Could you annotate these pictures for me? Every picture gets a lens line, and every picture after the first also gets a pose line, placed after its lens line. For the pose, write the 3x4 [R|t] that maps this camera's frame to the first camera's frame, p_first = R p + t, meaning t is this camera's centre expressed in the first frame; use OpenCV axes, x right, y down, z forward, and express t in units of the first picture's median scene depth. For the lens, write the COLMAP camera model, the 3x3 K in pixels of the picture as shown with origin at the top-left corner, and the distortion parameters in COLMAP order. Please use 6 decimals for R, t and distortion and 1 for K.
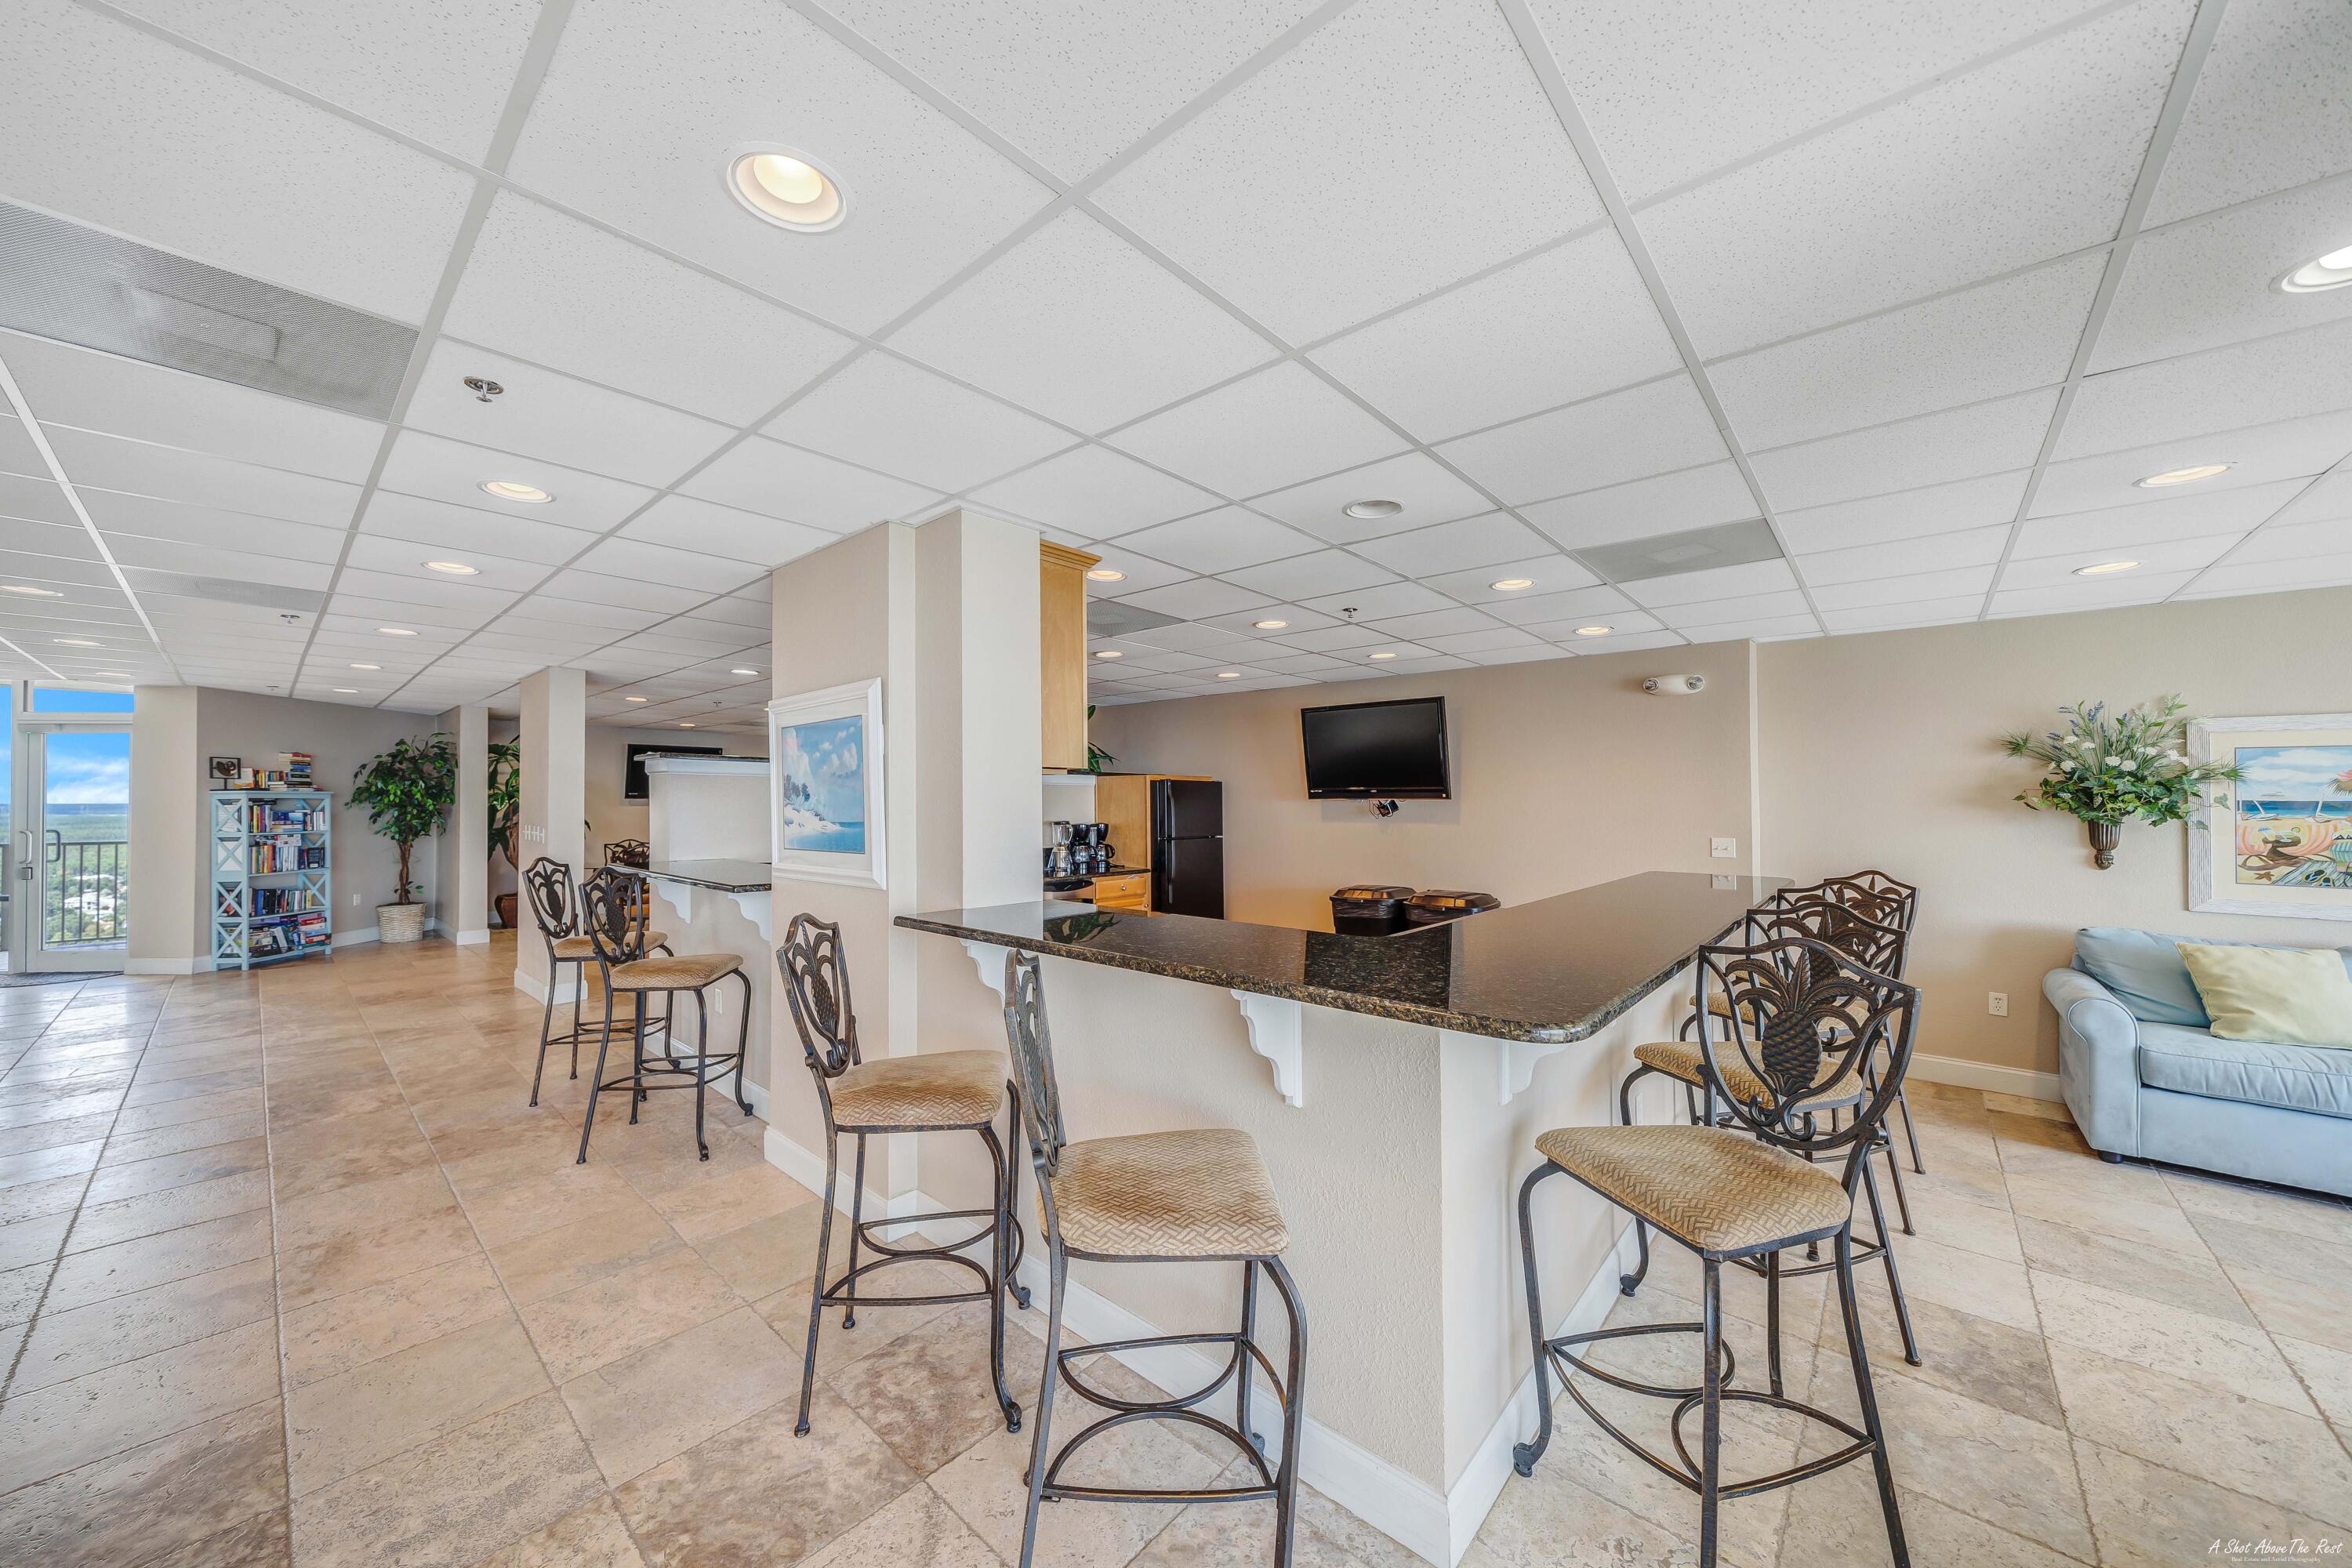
lens RADIAL K [[829.0, 0, 1182.5], [0, 829.0, 780.5], [0, 0, 1]] dist [0.000559, -0.000730]
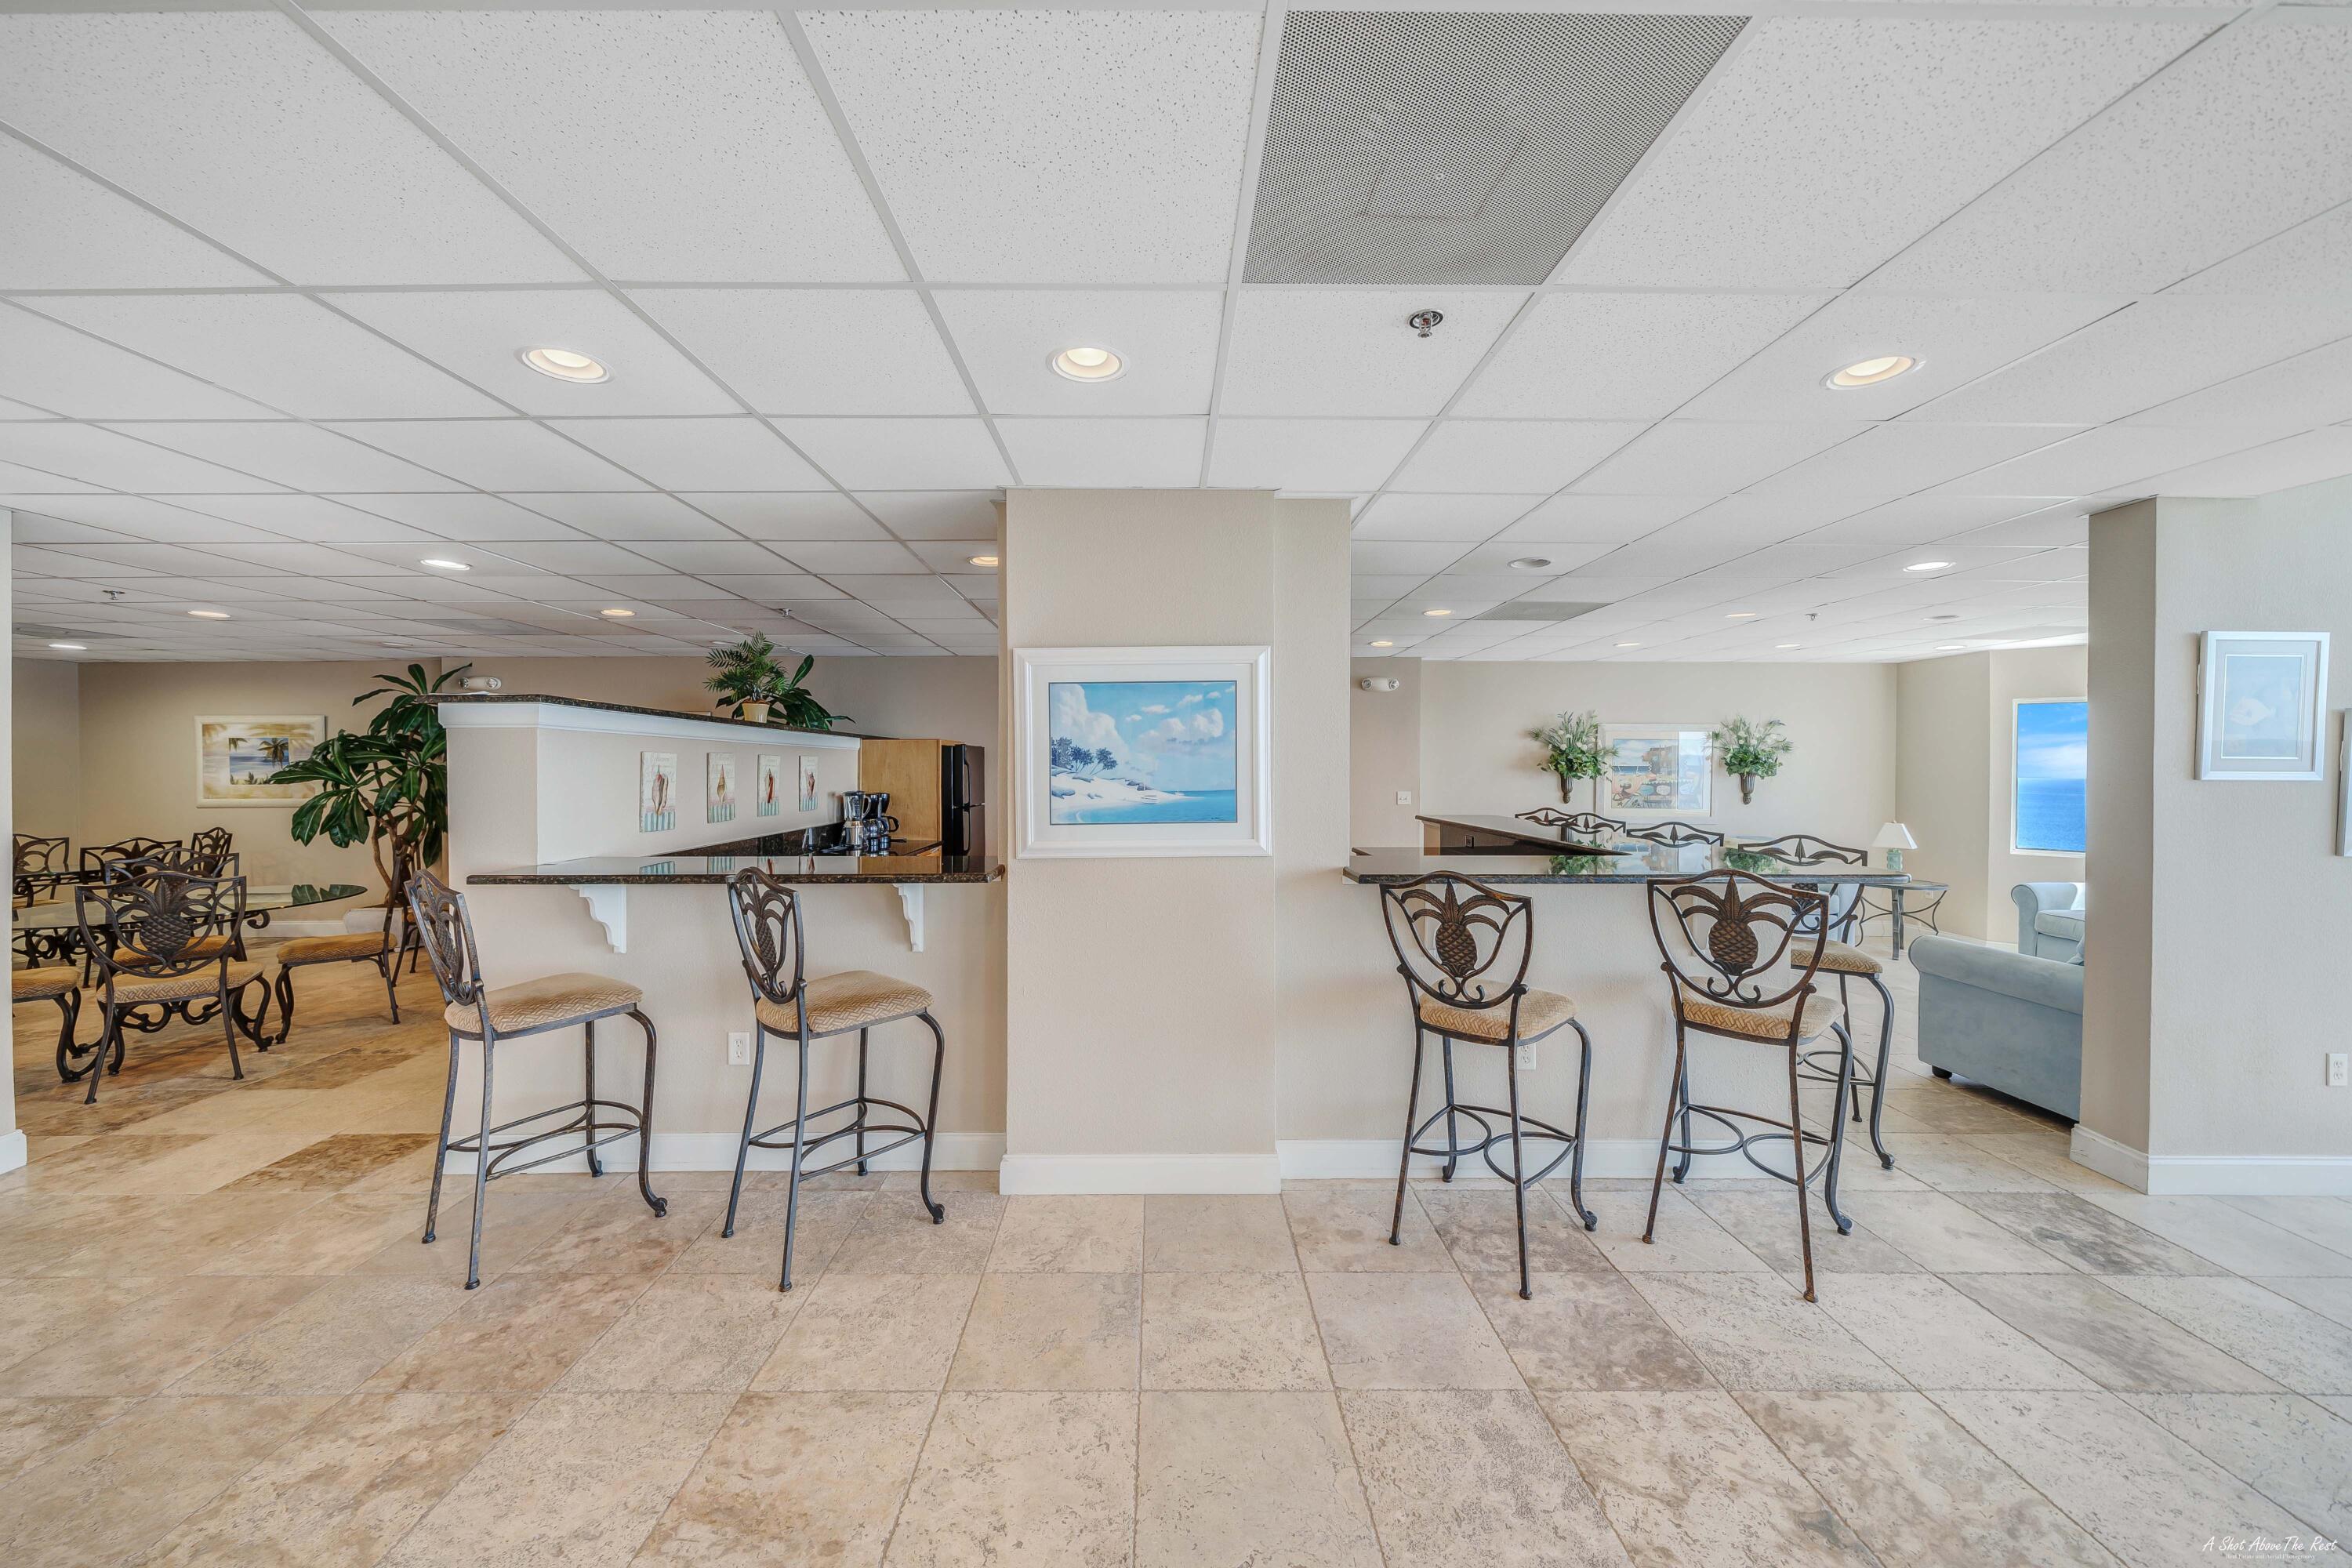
lens RADIAL K [[829.0, 0, 1161.1], [0, 829.0, 770.0], [0, 0, 1]] dist [0.000559, -0.000730]
pose [[0.739714, -0.005068, 0.672902, -0.985761], [-0.015419, 0.999581, 0.024478, 0.002661], [-0.672745, -0.028482, 0.739326, 0.291730]]
